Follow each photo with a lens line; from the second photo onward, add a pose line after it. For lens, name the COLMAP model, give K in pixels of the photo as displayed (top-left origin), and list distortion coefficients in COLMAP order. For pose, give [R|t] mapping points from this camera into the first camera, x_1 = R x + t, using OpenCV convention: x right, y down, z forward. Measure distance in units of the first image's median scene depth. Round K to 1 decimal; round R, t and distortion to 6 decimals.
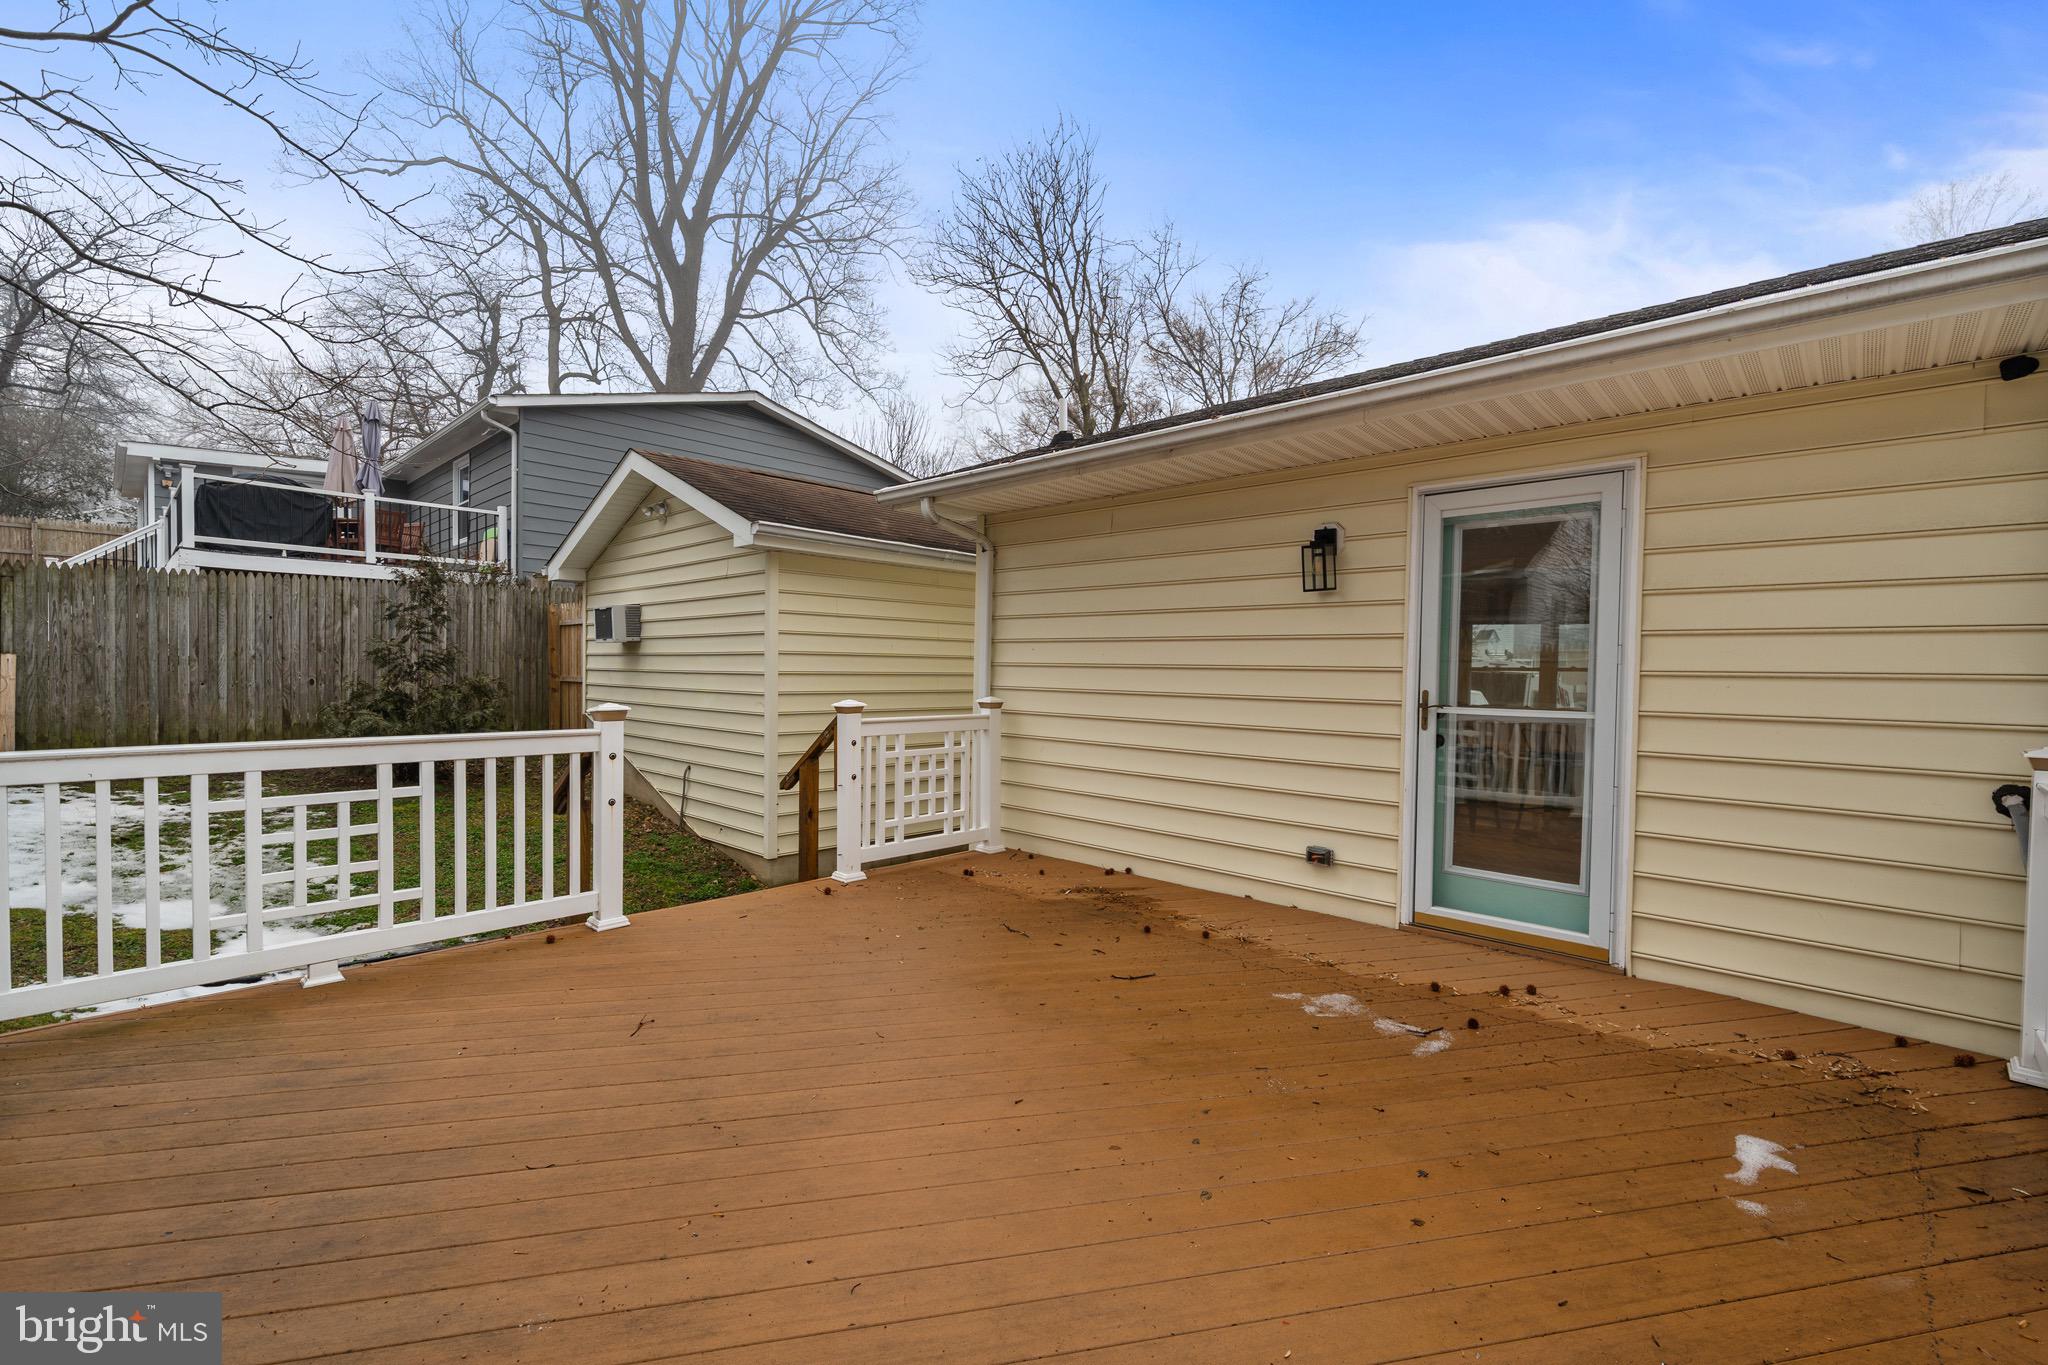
lens RADIAL K [[846.2, 0, 1058.7], [0, 846.2, 691.5], [0, 0, 1]] dist [-0.003022, -0.000499]
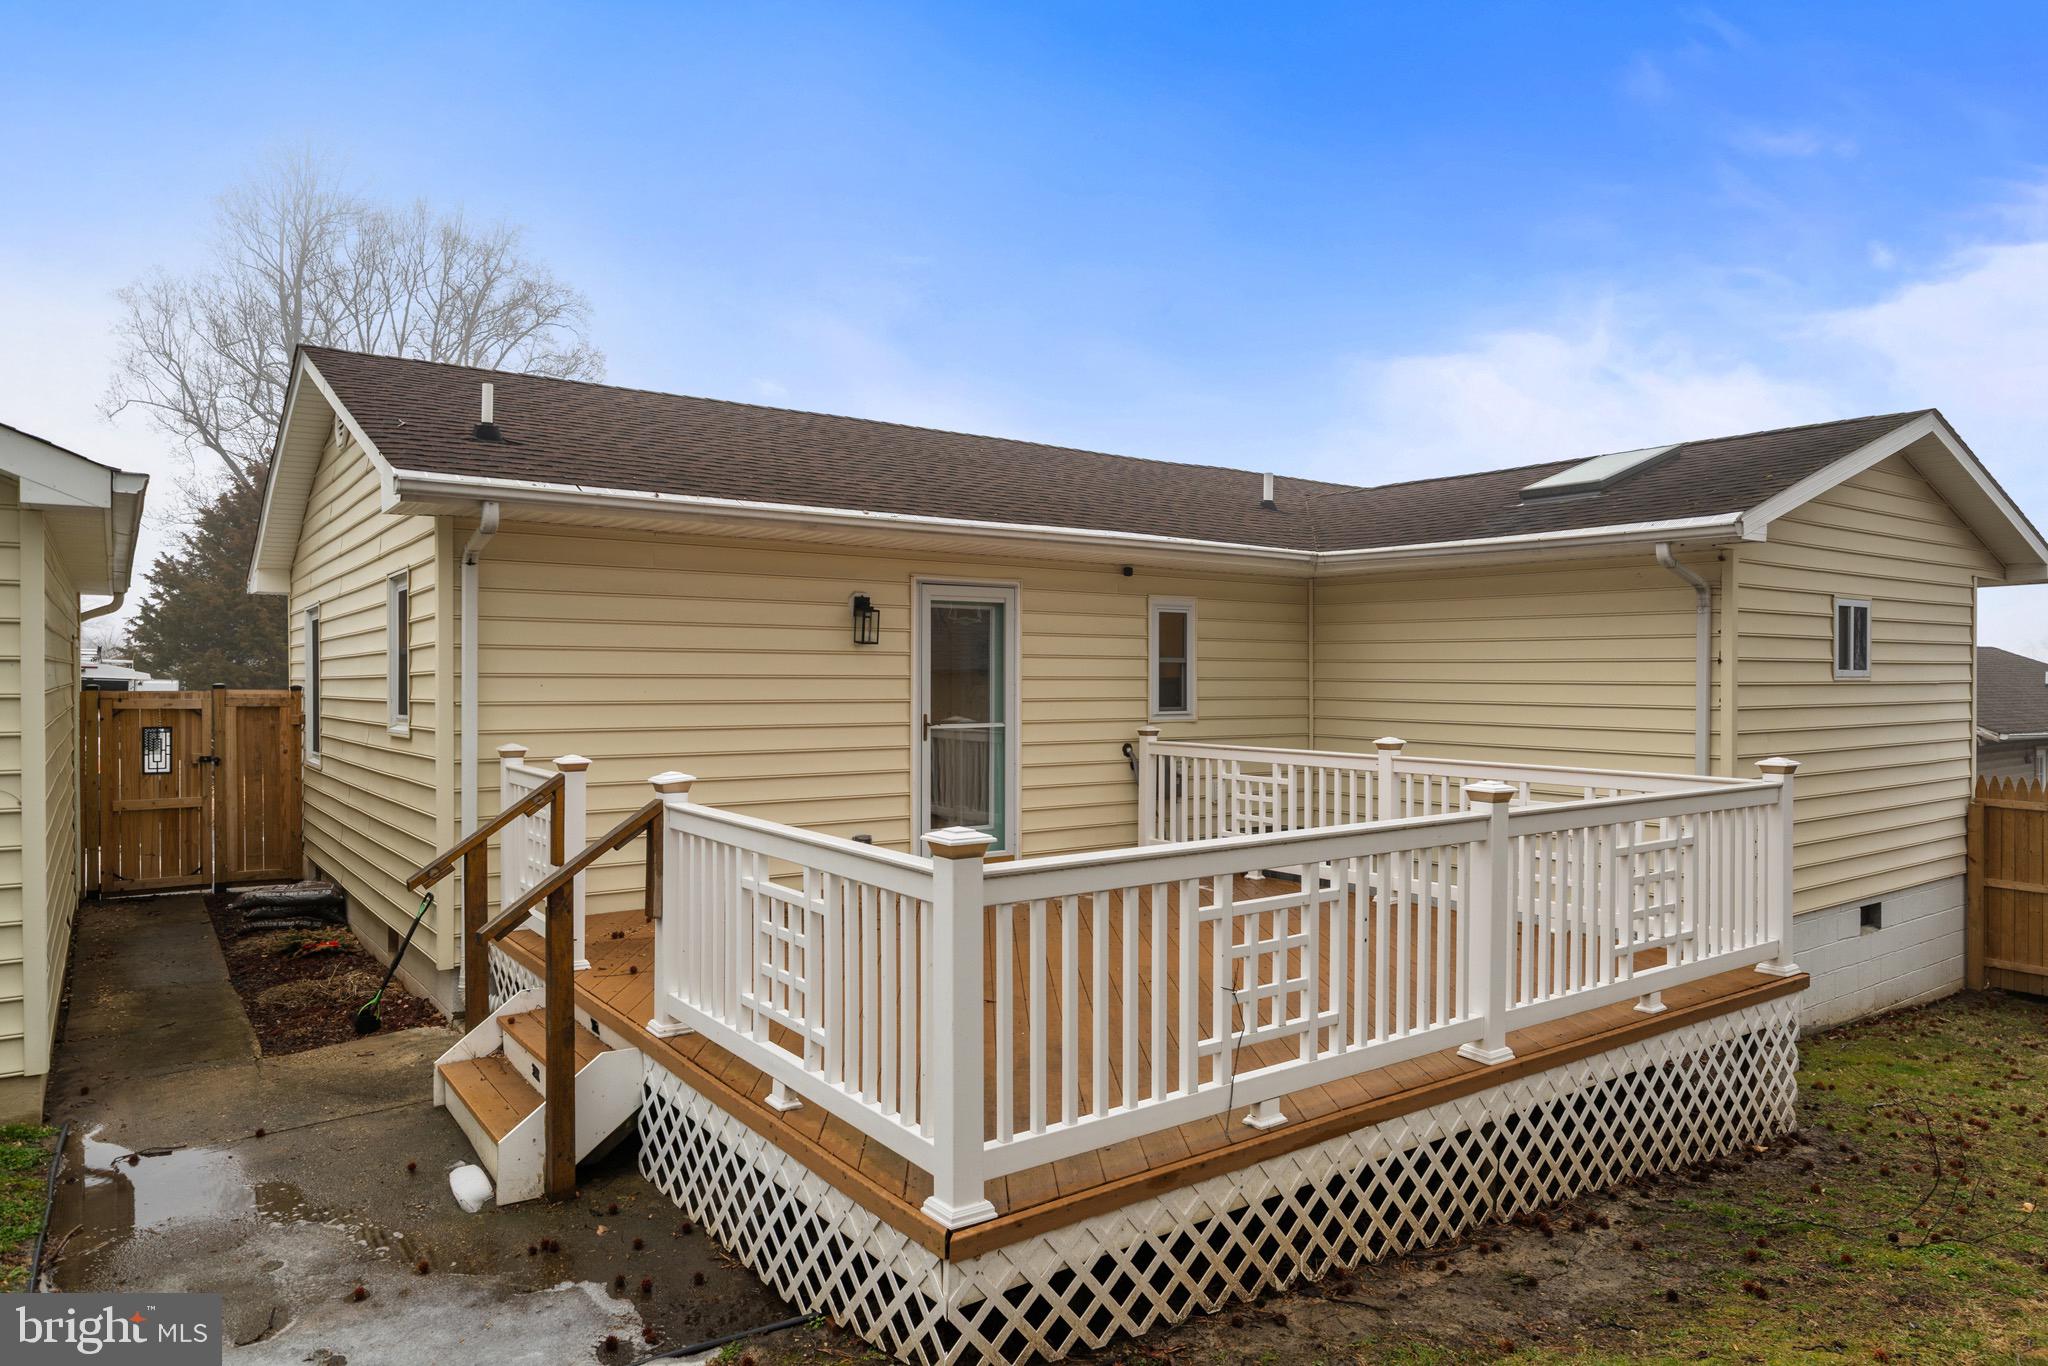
lens RADIAL K [[1227.6, 0, 926.4], [0, 1227.6, 683.9], [0, 0, 1]] dist [-0.003016, 0.004727]
pose [[0.274155, -0.020497, 0.961467, -0.369135], [0.027206, 0.999538, 0.013551, -0.018764], [-0.961301, 0.022443, 0.274586, 0.089463]]
